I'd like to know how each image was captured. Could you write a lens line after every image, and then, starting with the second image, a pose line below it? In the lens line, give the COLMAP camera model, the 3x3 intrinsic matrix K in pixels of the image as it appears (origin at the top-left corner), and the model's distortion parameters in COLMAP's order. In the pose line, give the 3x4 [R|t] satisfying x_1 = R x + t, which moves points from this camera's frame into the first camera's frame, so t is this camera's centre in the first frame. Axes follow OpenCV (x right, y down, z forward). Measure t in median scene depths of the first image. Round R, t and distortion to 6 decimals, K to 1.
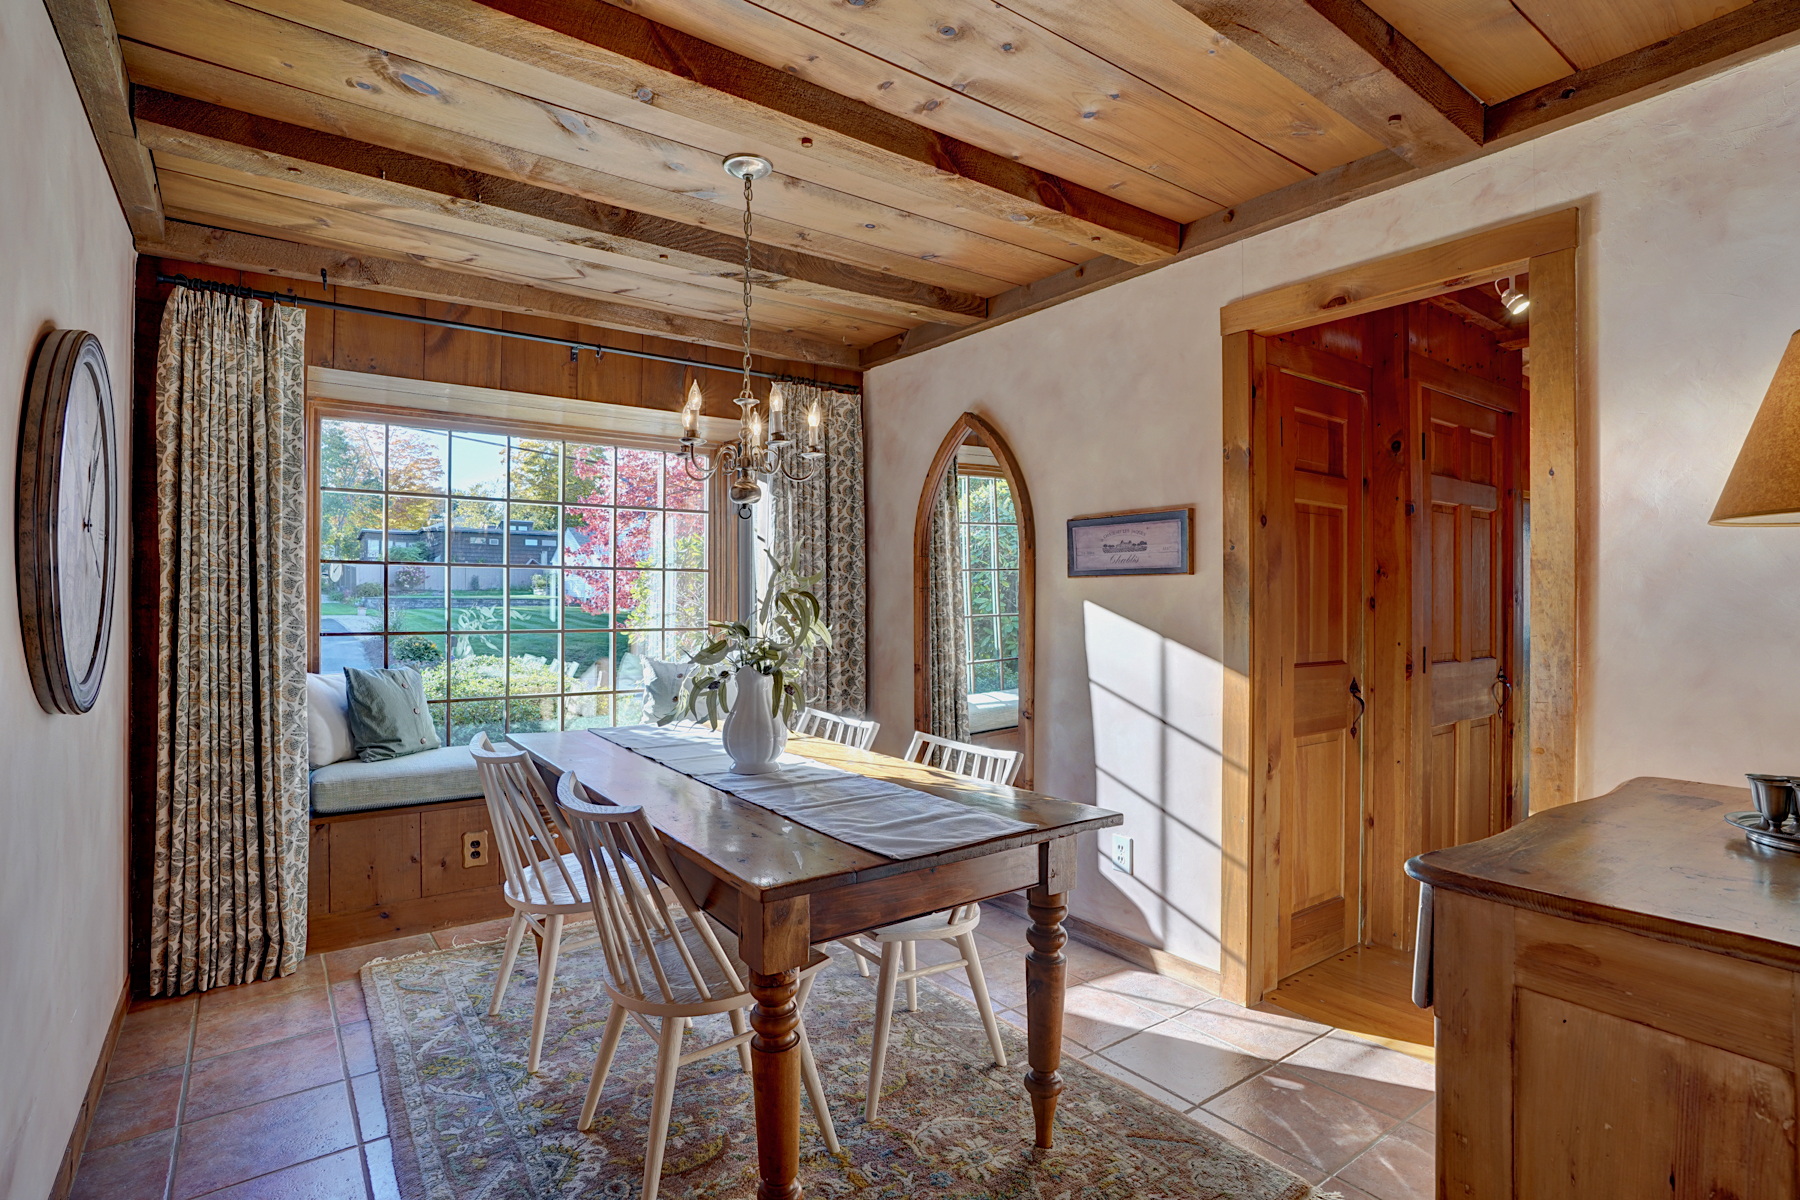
lens RADIAL K [[903.0, 0, 900.0], [0, 903.0, 600.0], [0, 0, 1]] dist [-0.000601, -0.000122]
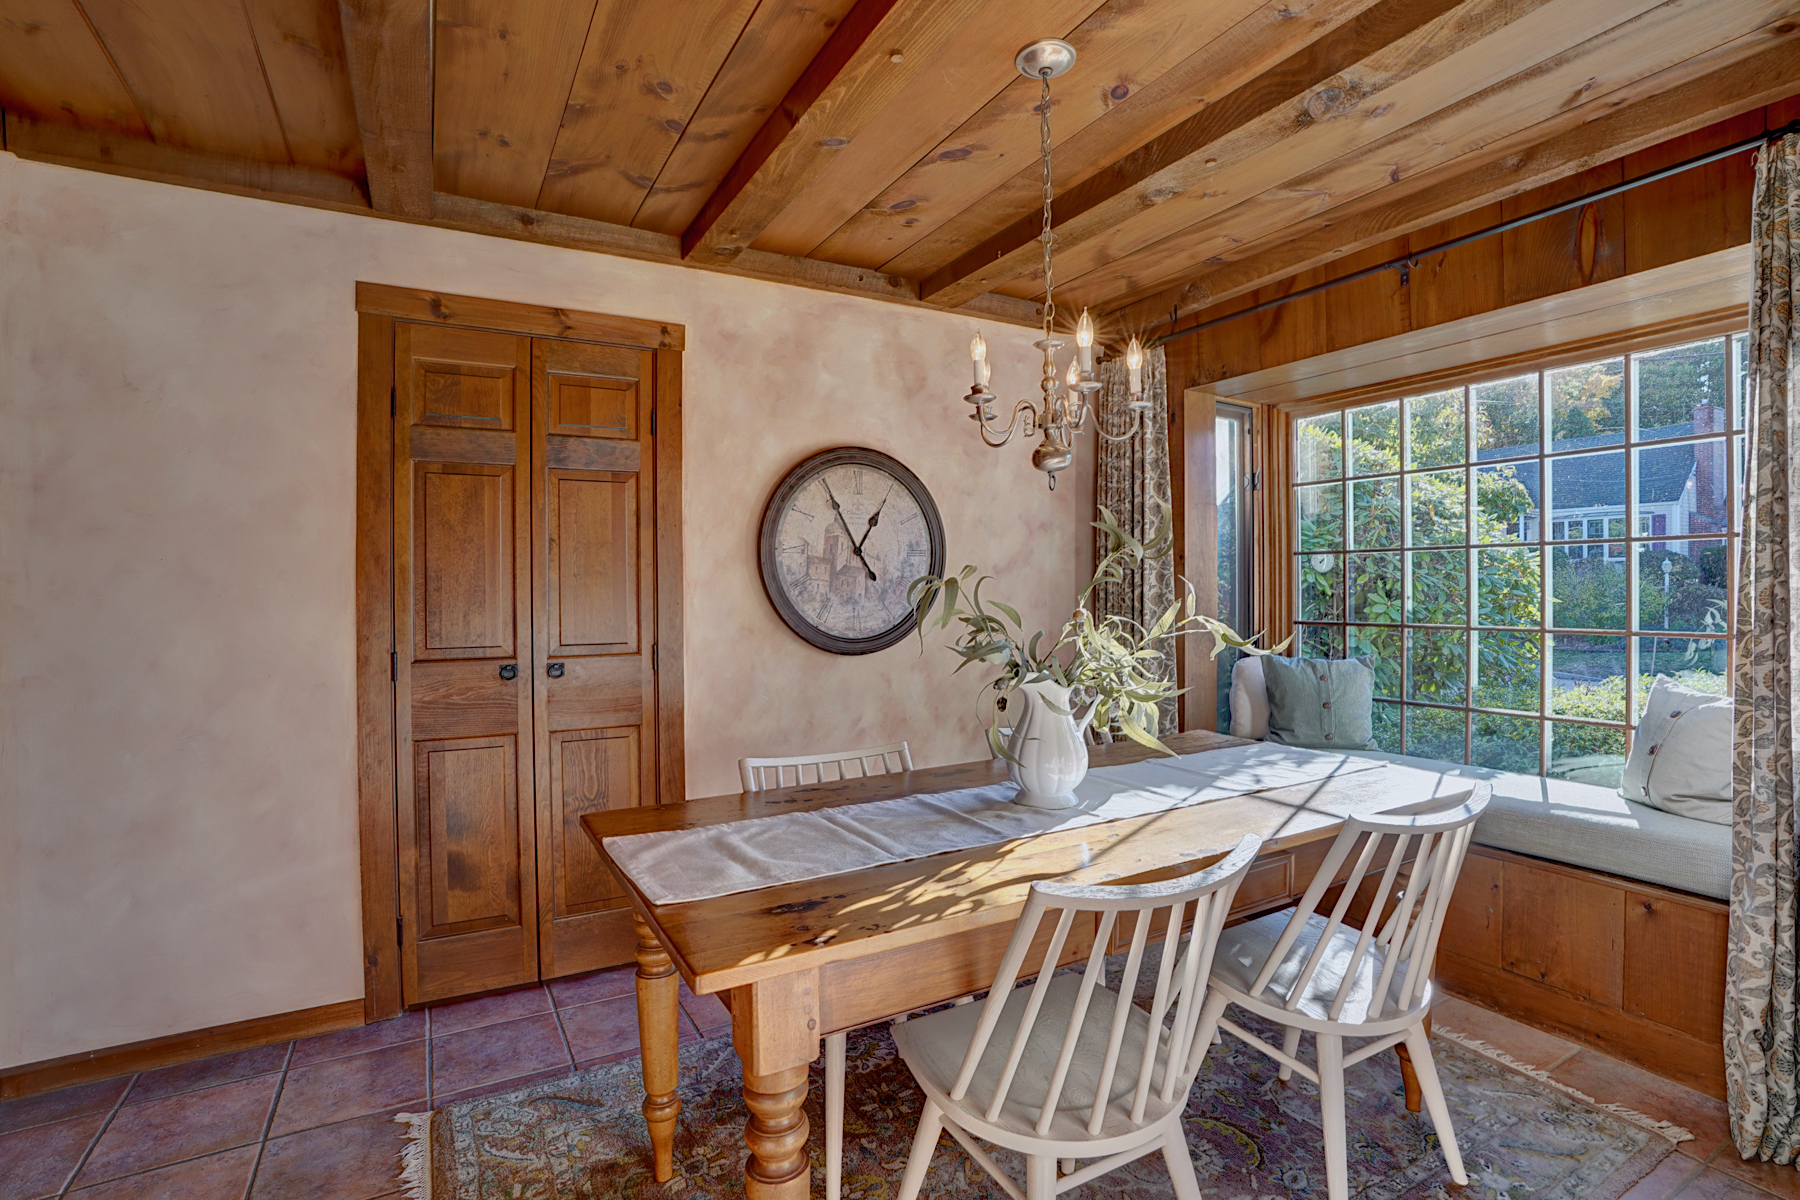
lens RADIAL K [[859.7, 0, 900.0], [0, 859.7, 600.0], [0, 0, 1]] dist [-0.000264, 0.000034]
pose [[-0.101151, 0.014591, -0.994764, 0.449297], [0.004389, 0.999889, 0.014220, -0.005407], [0.994861, -0.002928, -0.101204, 0.683229]]
